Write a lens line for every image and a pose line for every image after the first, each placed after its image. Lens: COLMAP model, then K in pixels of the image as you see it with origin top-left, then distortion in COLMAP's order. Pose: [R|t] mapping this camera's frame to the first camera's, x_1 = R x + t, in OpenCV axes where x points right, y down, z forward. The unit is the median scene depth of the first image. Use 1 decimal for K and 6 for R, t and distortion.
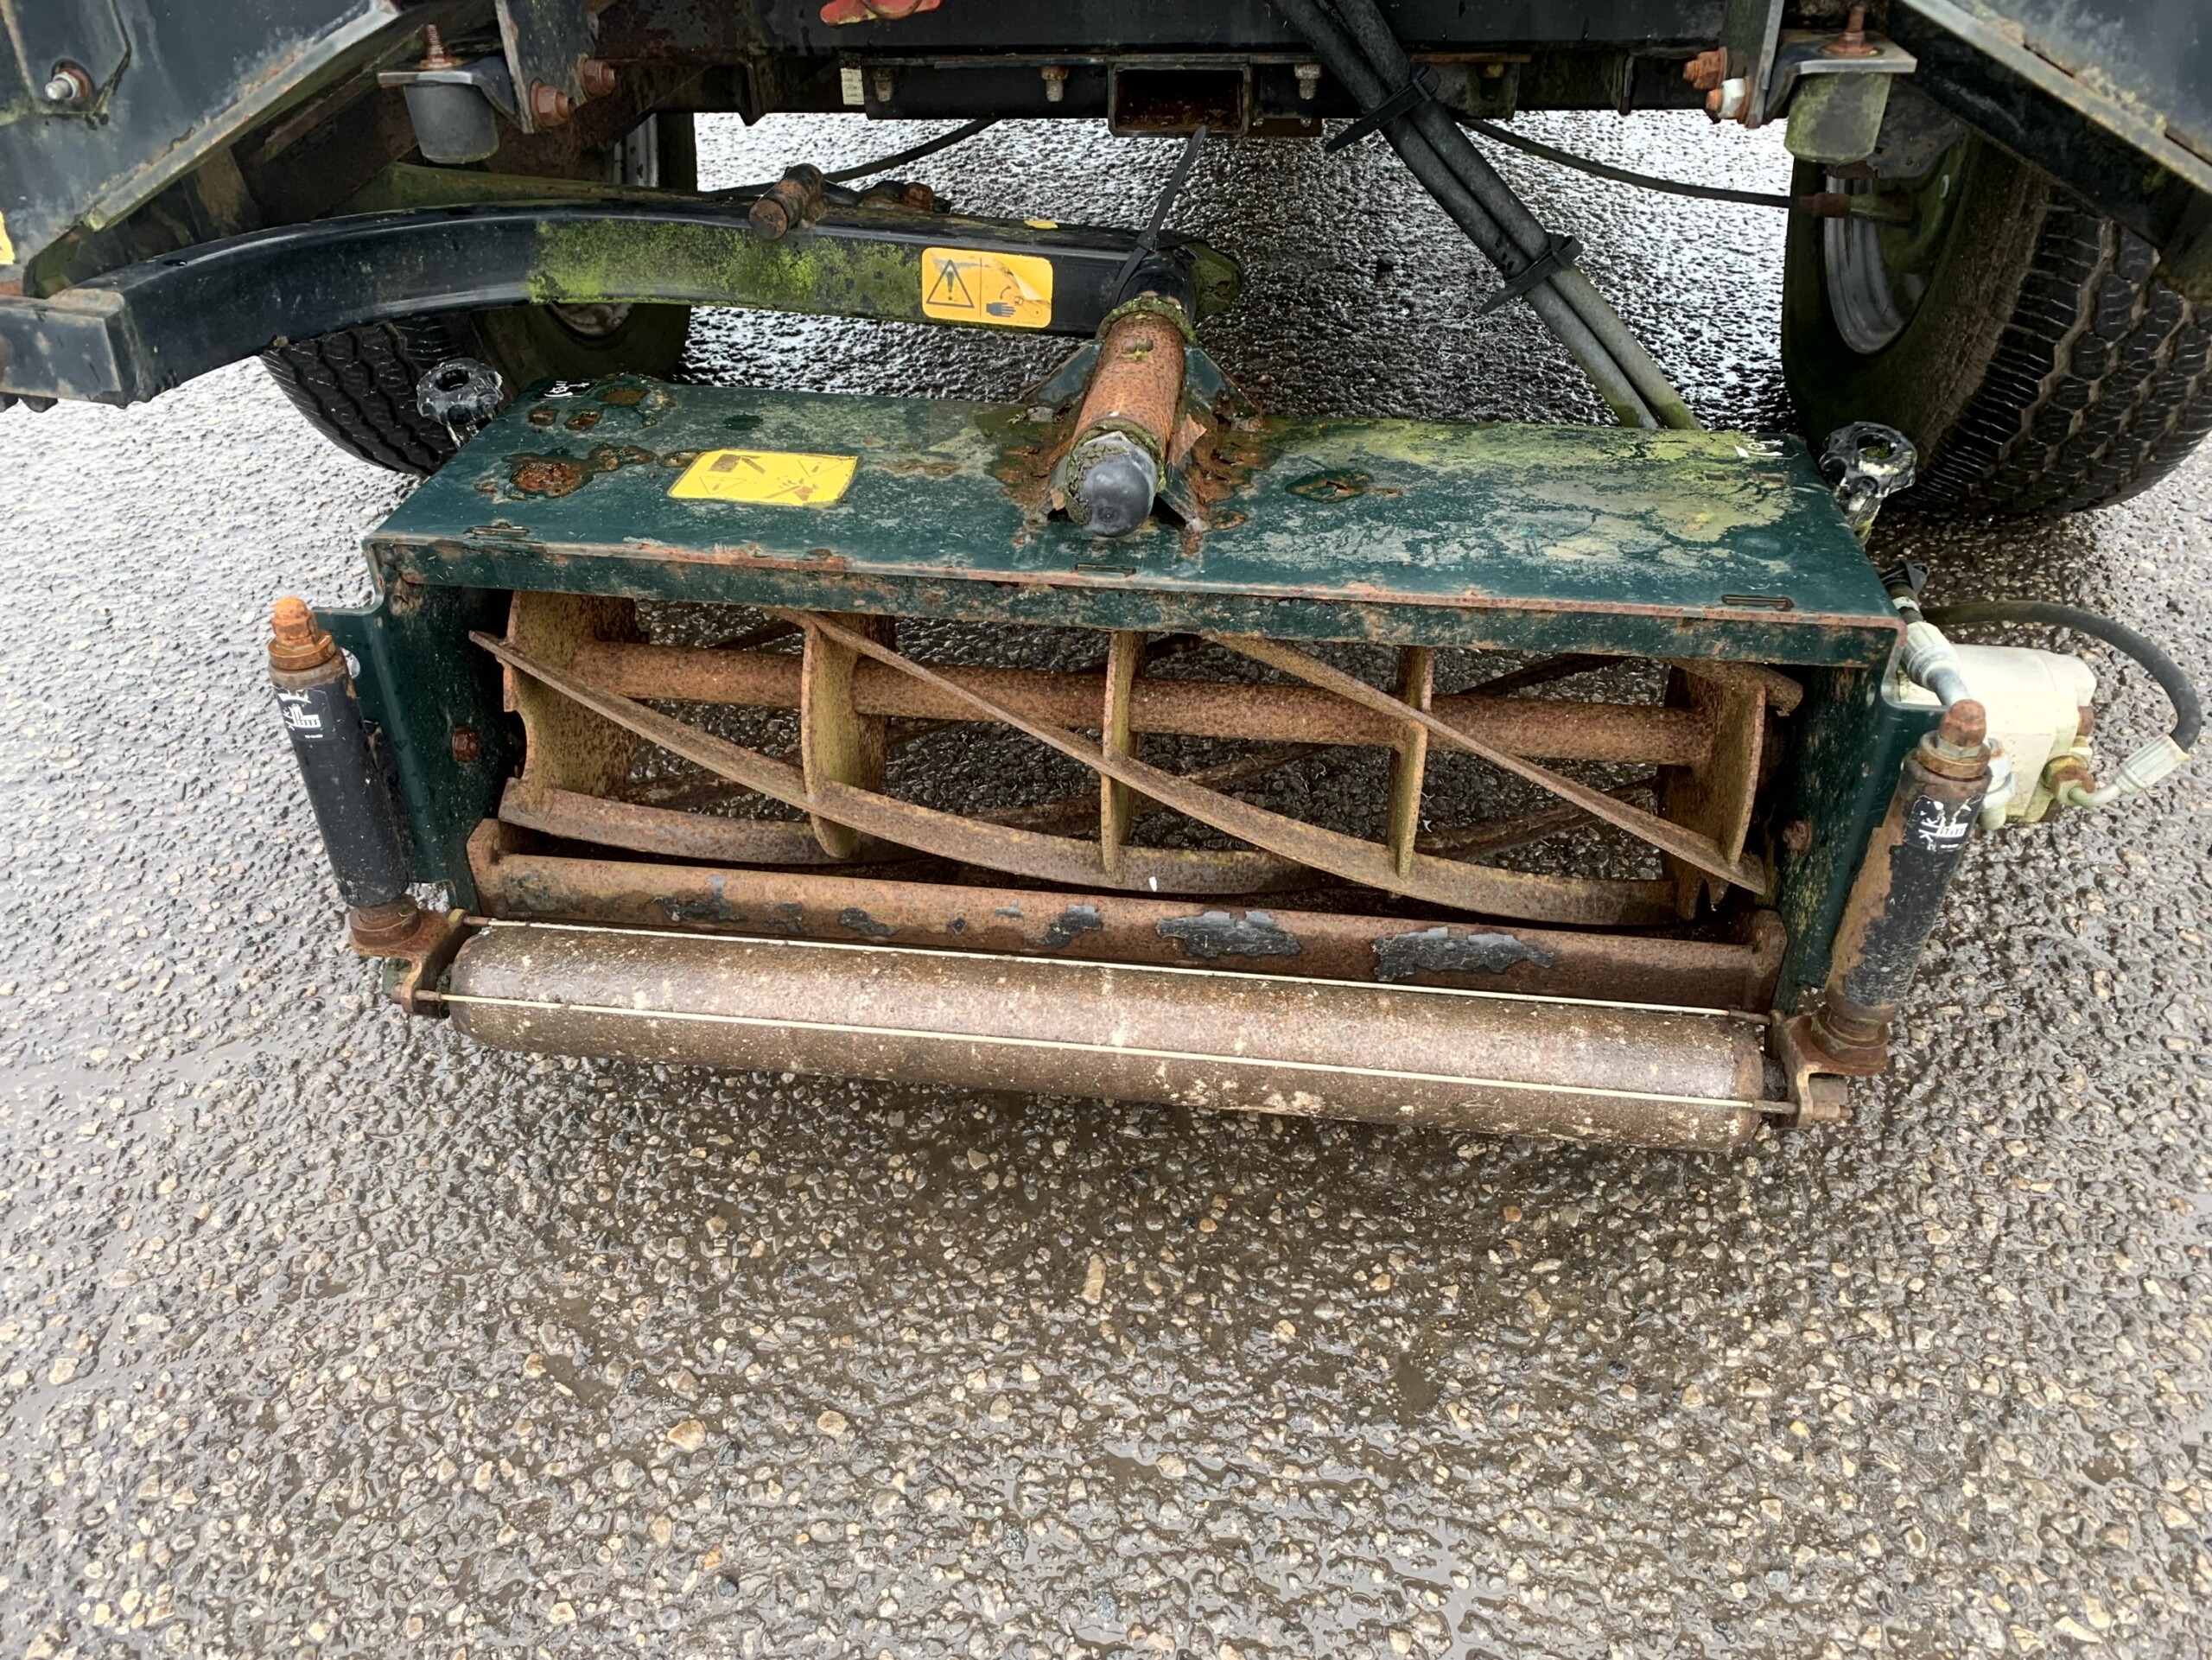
lens RADIAL K [[1671.8, 0, 1087.9], [0, 1671.8, 816.8], [0, 0, 1]] dist [0.037756, -0.040568]
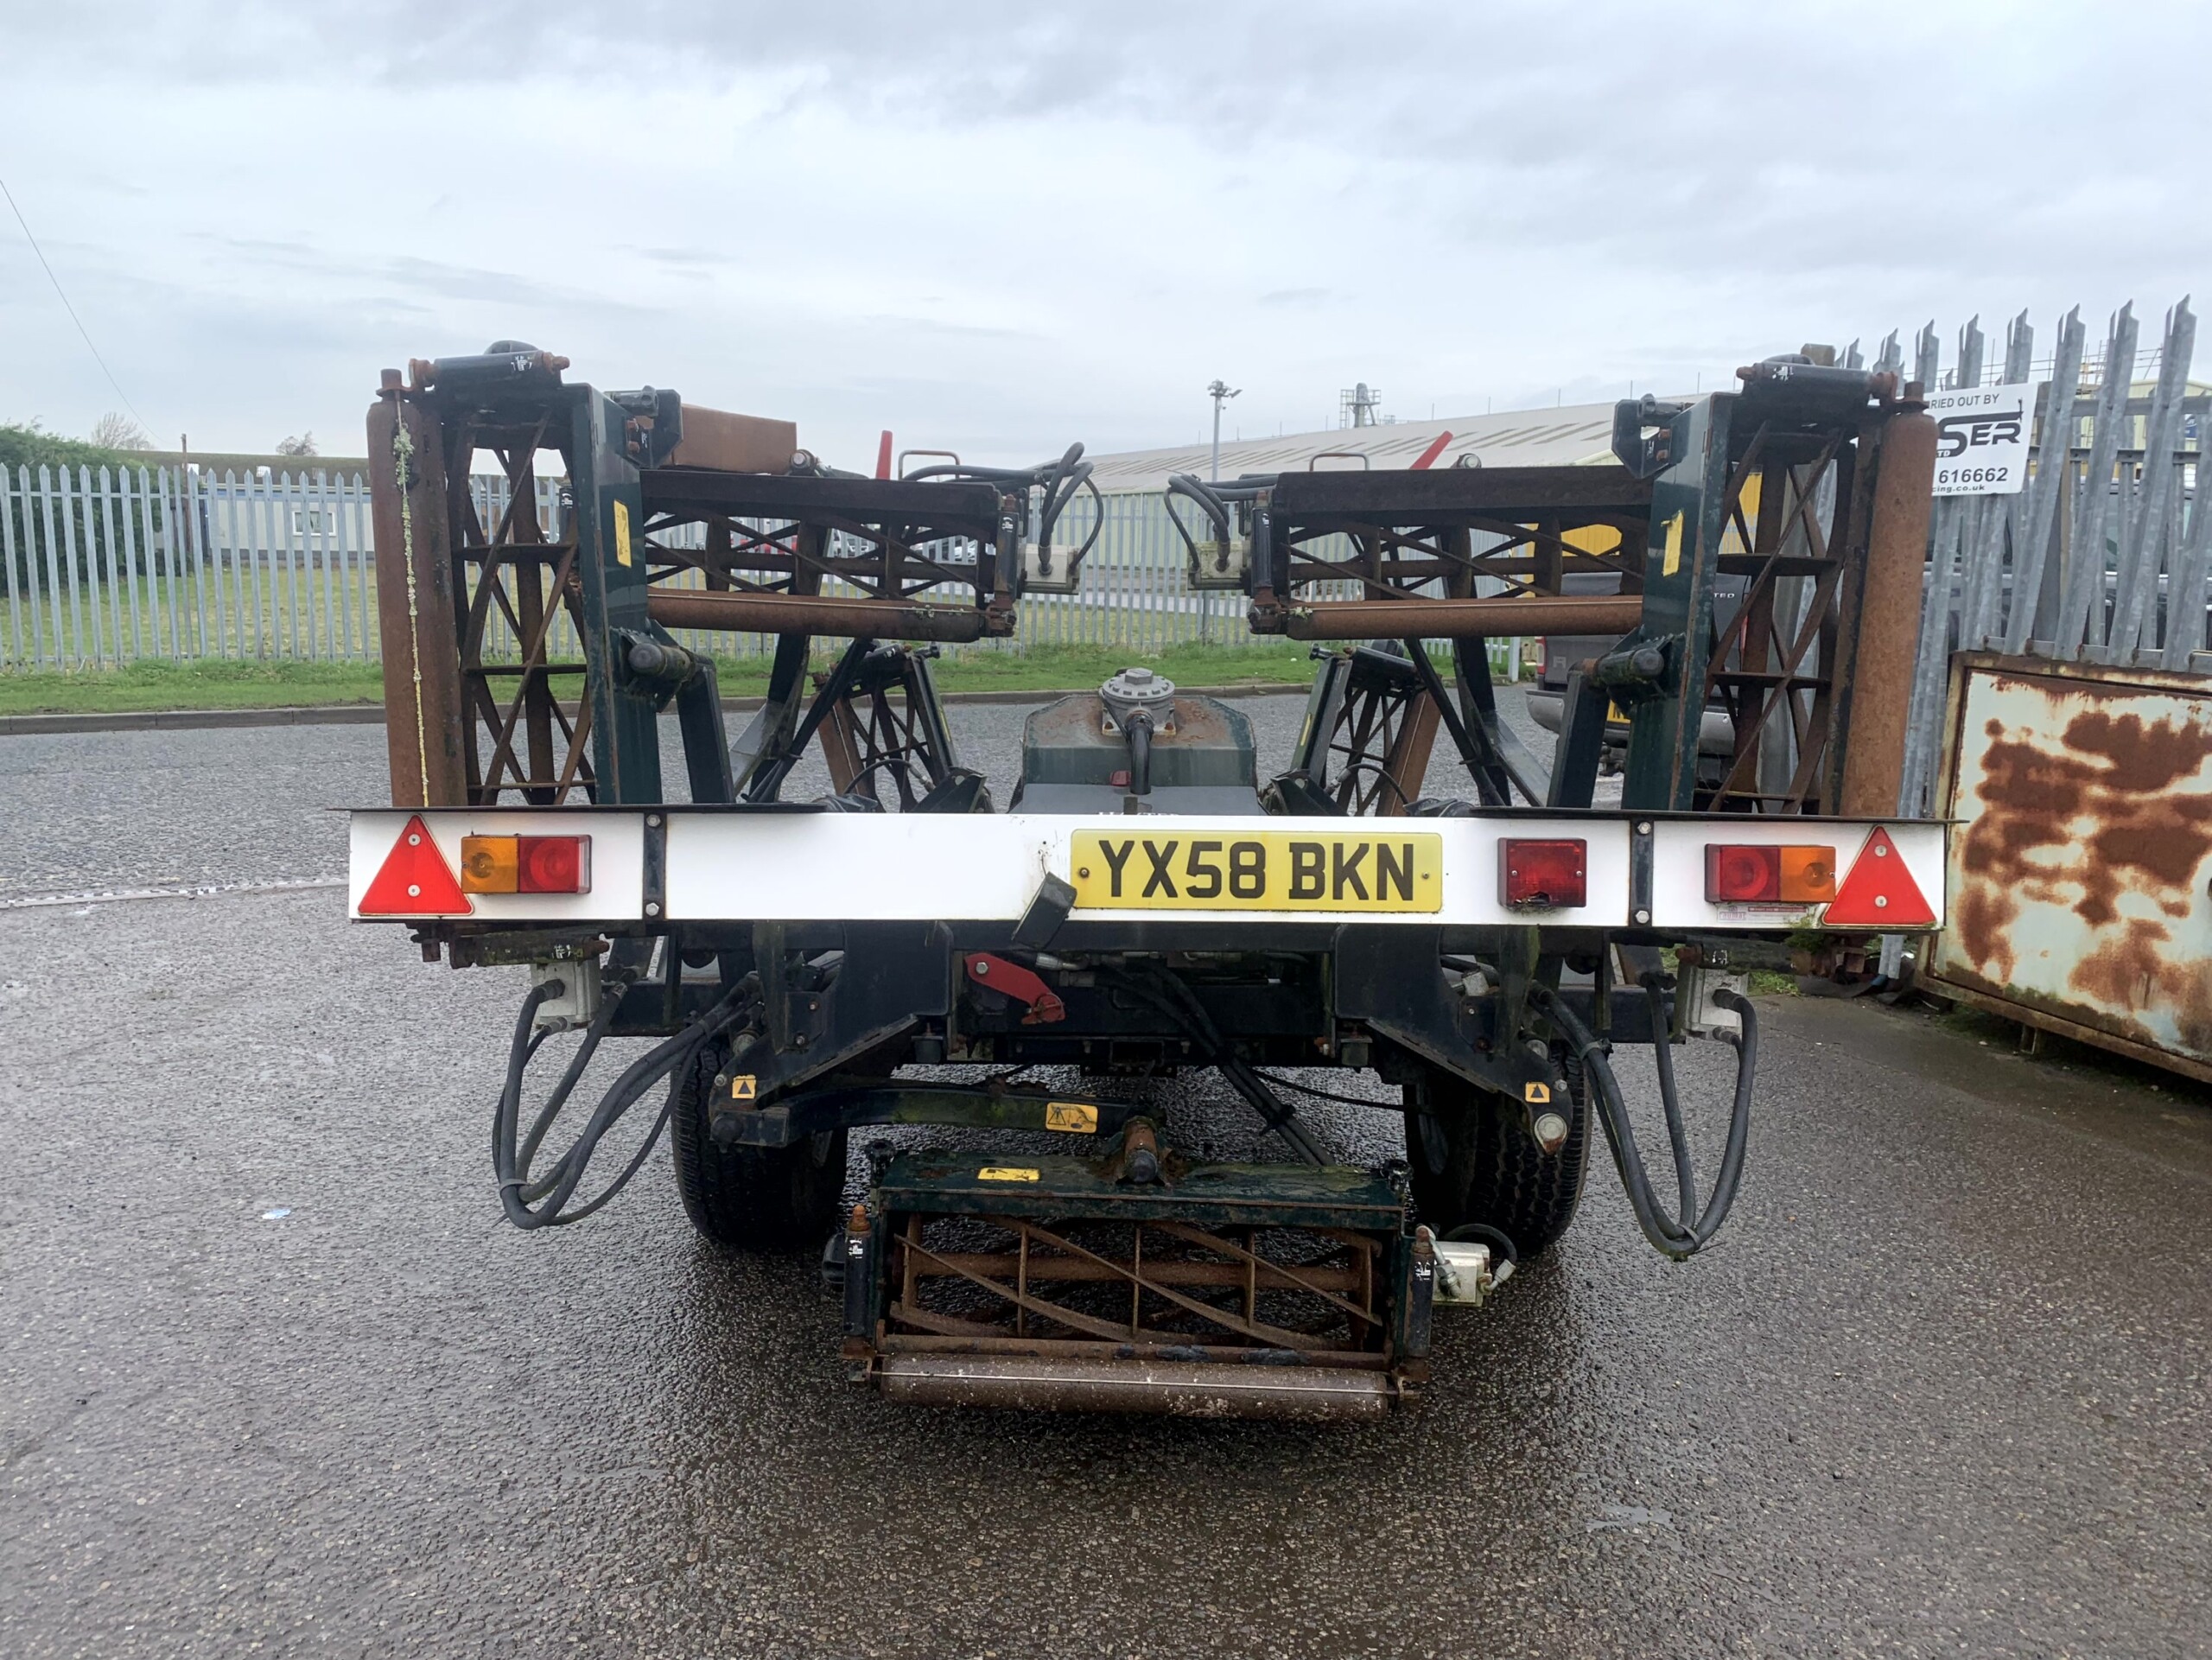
lens RADIAL K [[1671.8, 0, 1119.9], [0, 1671.8, 822.2], [0, 0, 1]] dist [0.037756, -0.040568]
pose [[0.990506, 0.031079, 0.133908, -0.385849], [0.045245, 0.846128, -0.531056, 0.750840], [-0.129808, 0.532073, 0.836689, -1.574813]]
